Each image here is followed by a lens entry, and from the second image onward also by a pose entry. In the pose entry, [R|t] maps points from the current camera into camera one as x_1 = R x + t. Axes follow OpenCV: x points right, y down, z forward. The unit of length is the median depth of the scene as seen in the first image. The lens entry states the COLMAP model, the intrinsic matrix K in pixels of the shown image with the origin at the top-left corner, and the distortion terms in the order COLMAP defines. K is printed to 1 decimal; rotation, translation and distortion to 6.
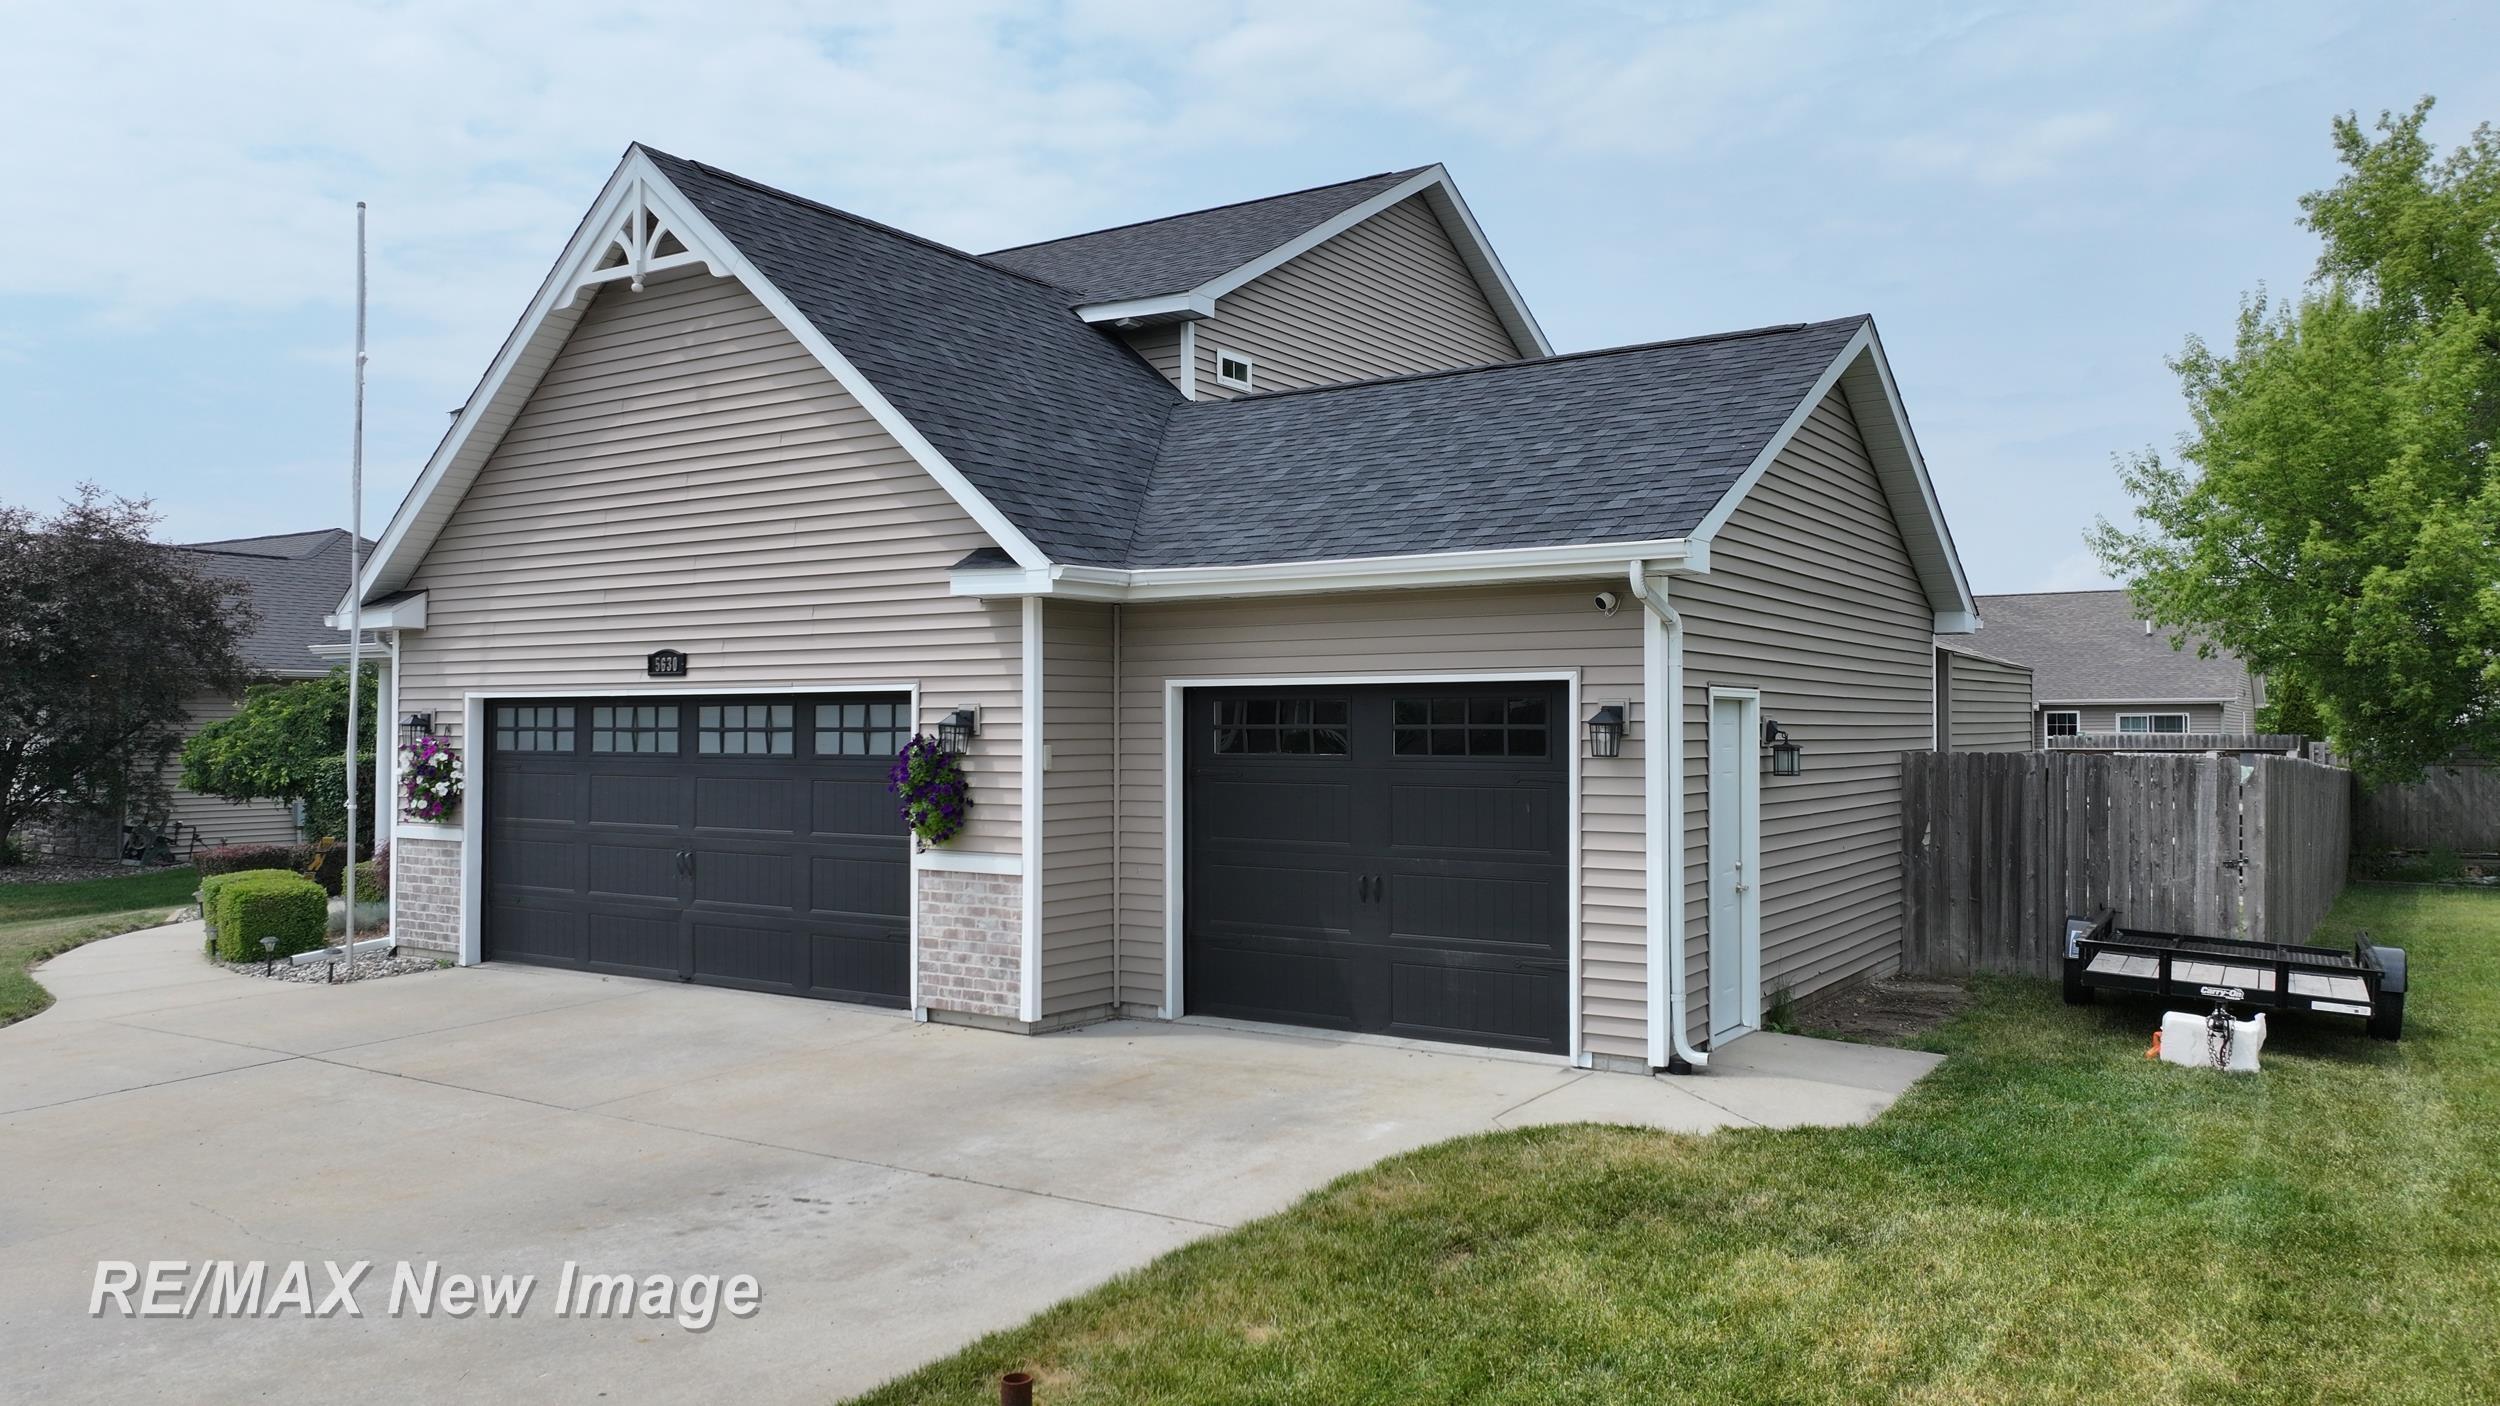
lens RADIAL K [[1753.7, 0, 1246.2], [0, 1753.7, 696.4], [0, 0, 1]] dist [0.006425, -0.004544]
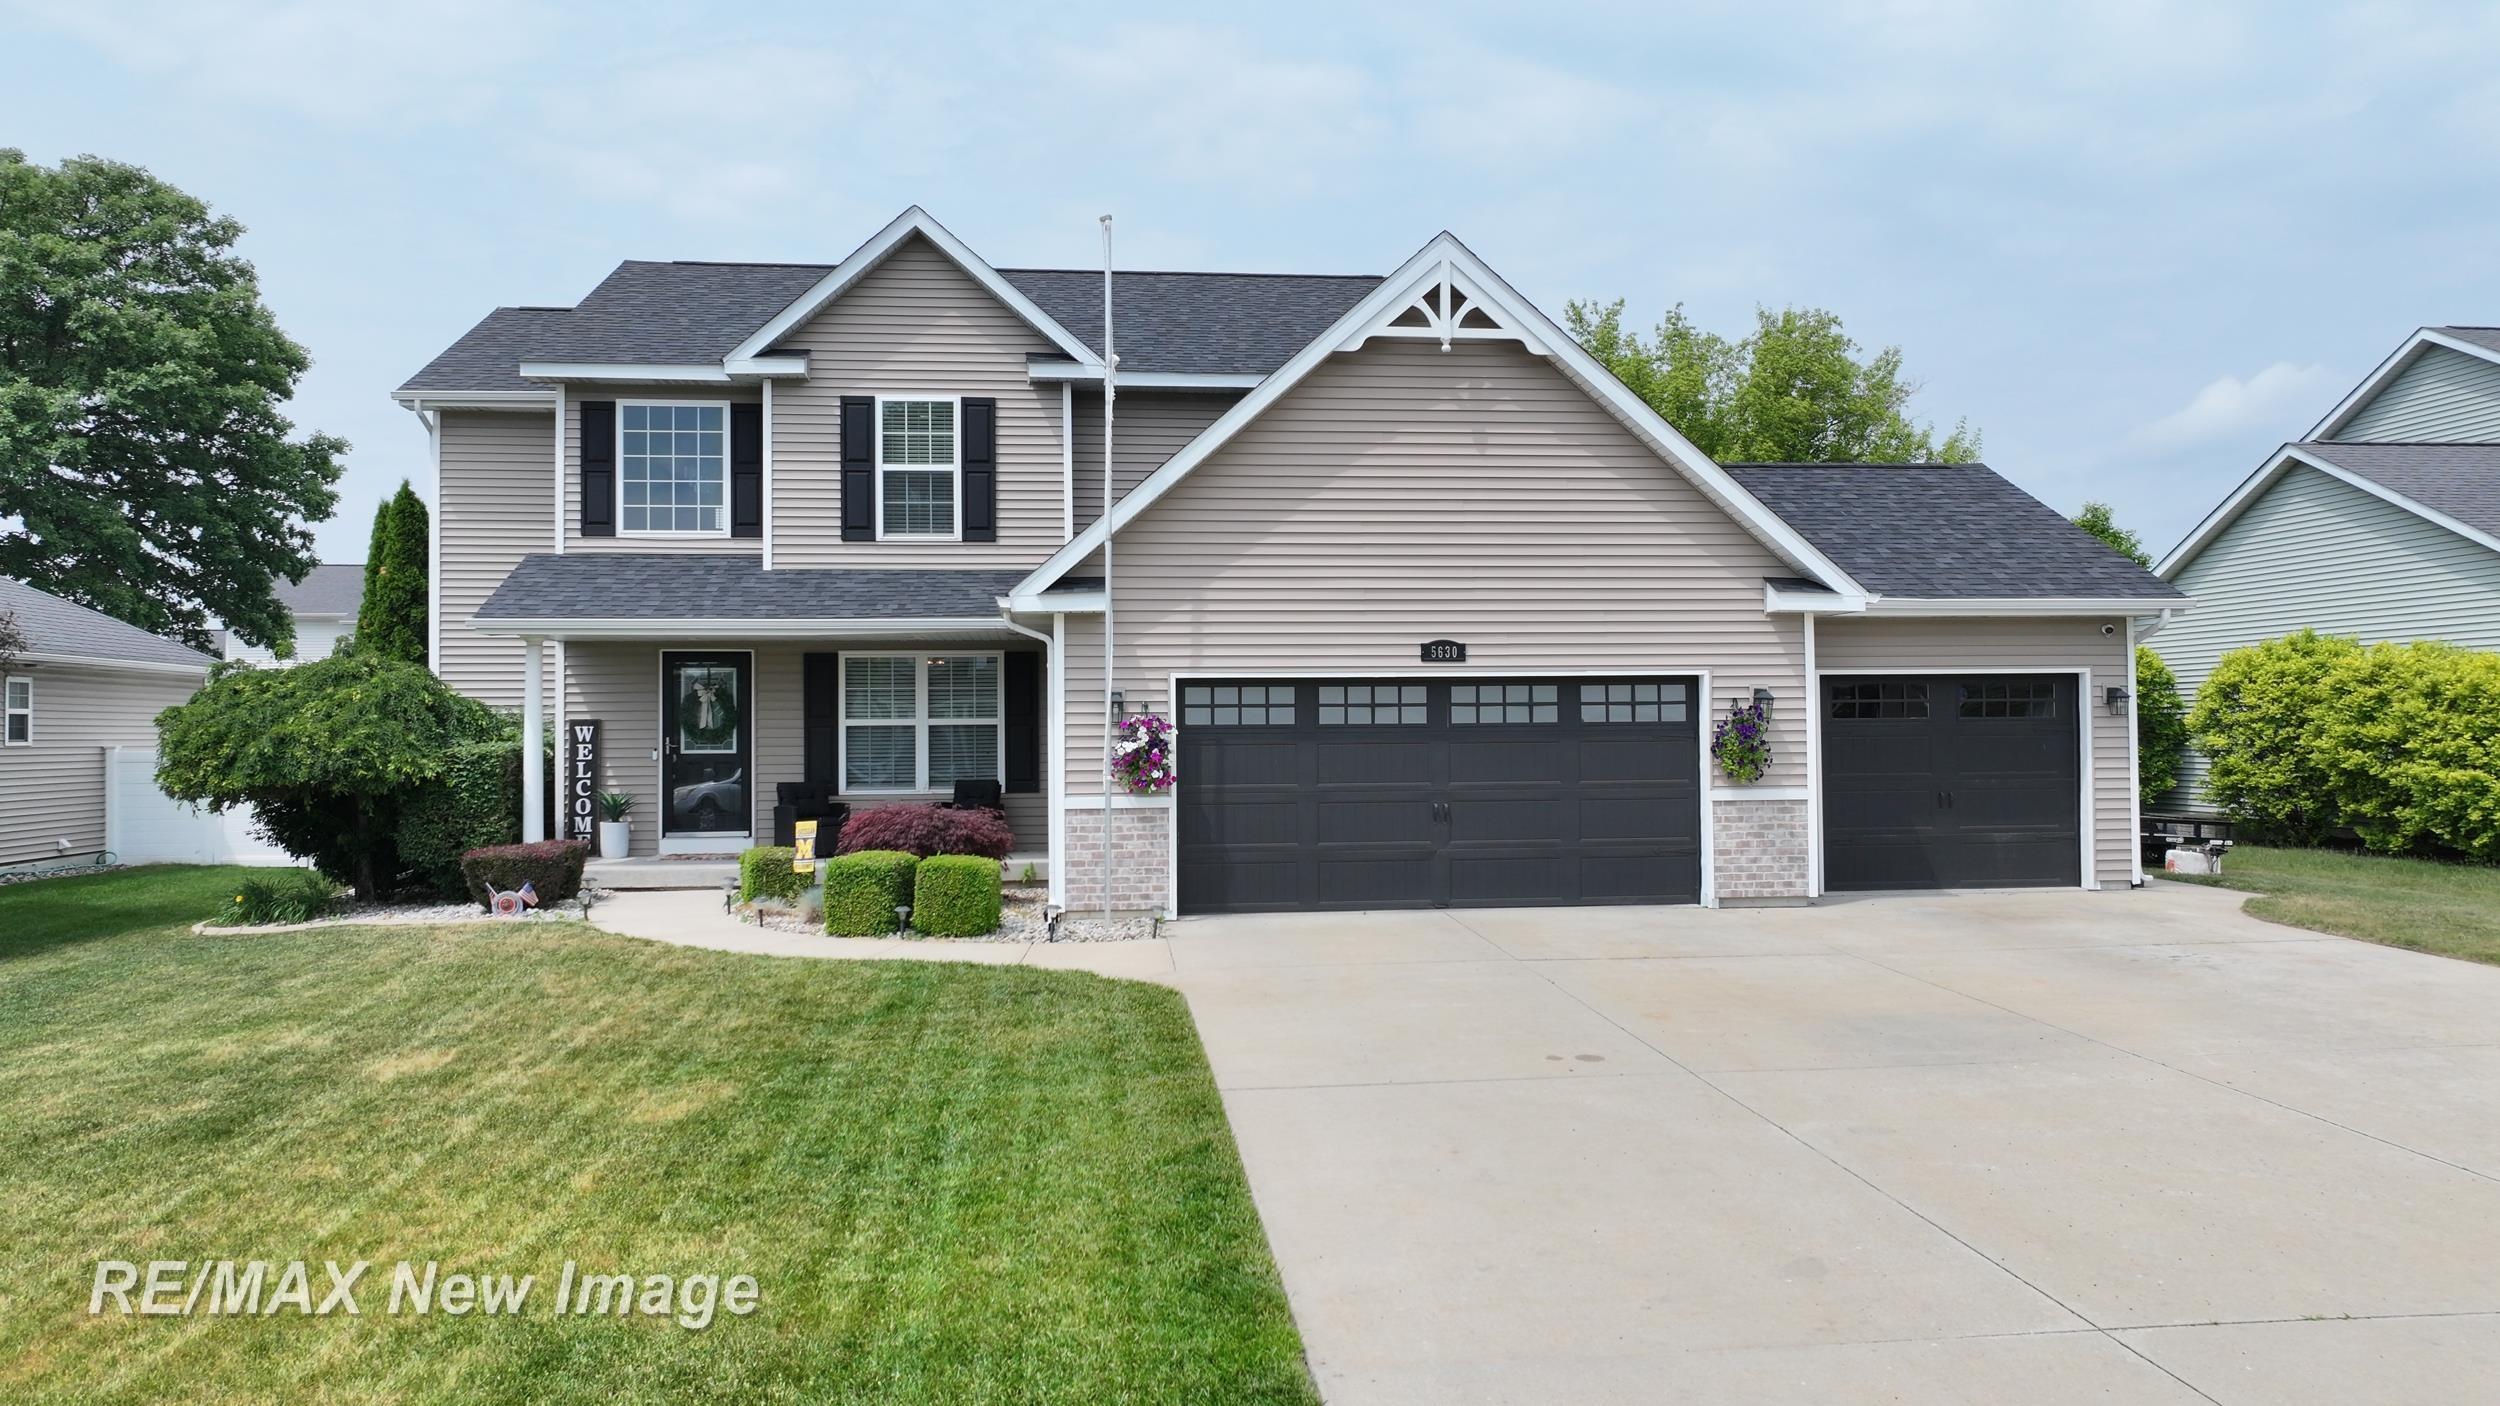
lens RADIAL K [[1753.7, 0, 1246.2], [0, 1753.7, 696.4], [0, 0, 1]] dist [0.006425, -0.004544]
pose [[0.772237, 0.005655, 0.635309, -1.287174], [-0.002465, 0.999980, -0.005906, 0.021965], [-0.635330, 0.002995, 0.772235, 0.136620]]
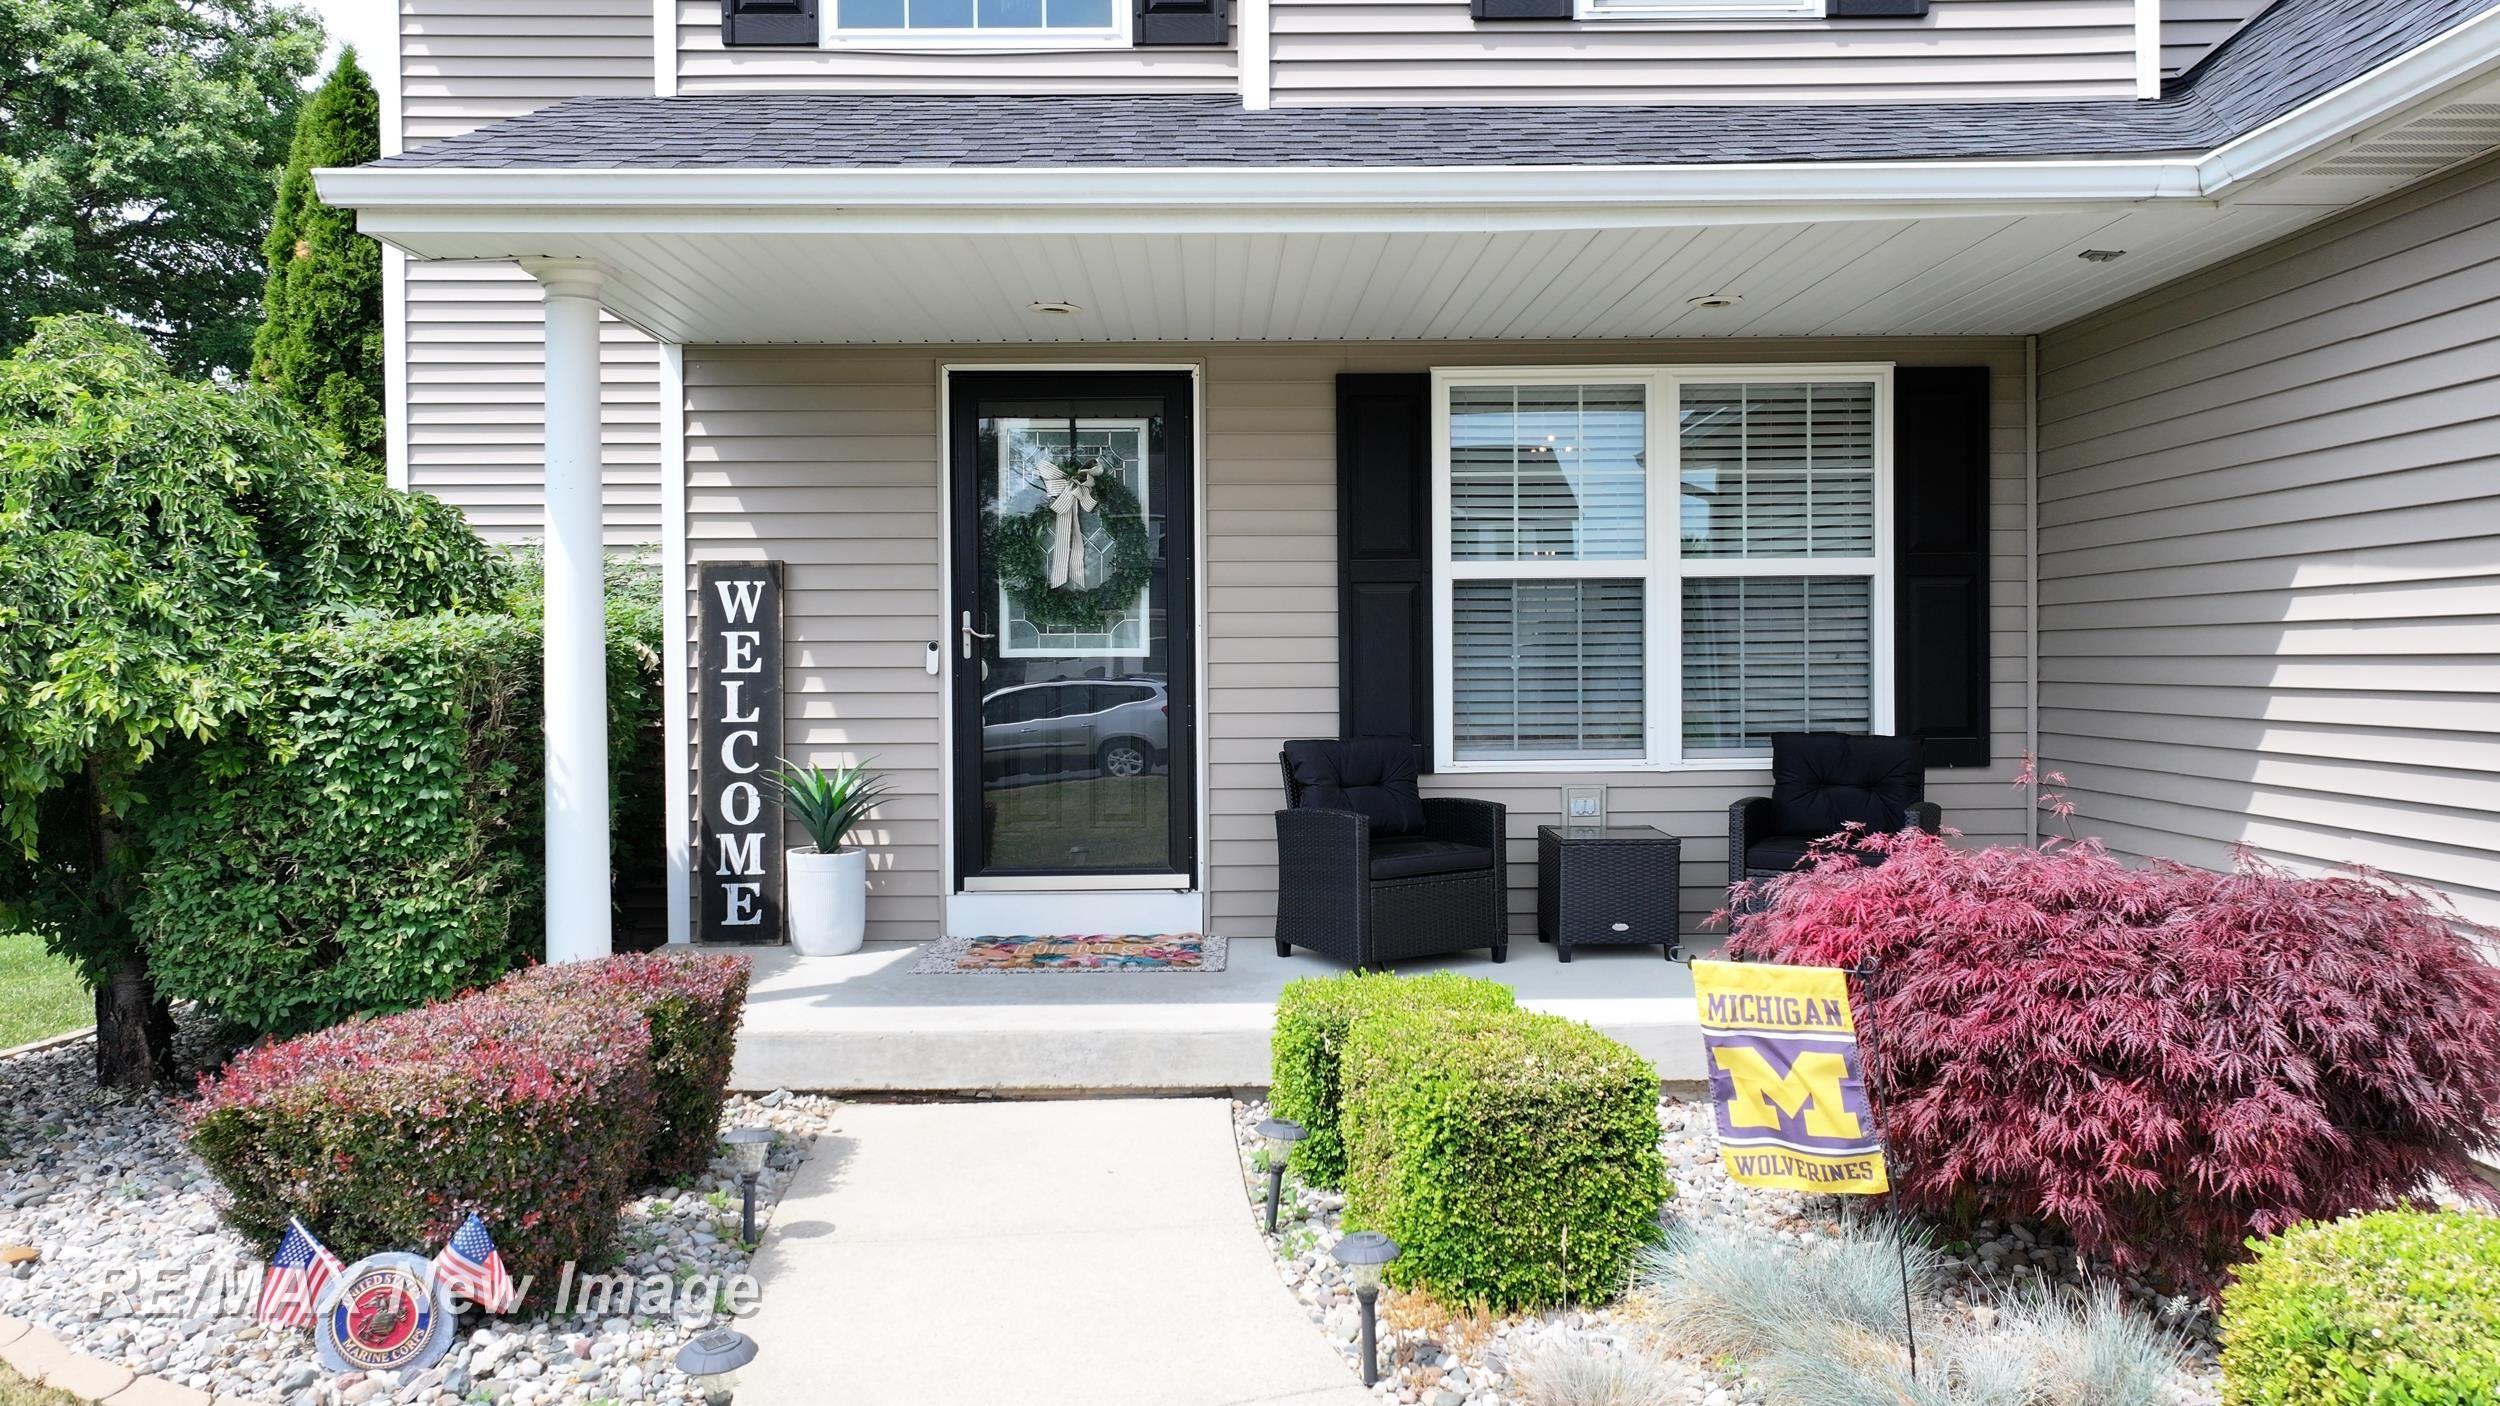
lens RADIAL K [[1753.7, 0, 1246.2], [0, 1753.7, 696.4], [0, 0, 1]] dist [0.006425, -0.004544]
pose [[0.829535, -0.020016, 0.558096, -0.922884], [0.000346, 0.999376, 0.035329, 0.058409], [-0.558455, -0.029113, 0.829024, 1.178757]]
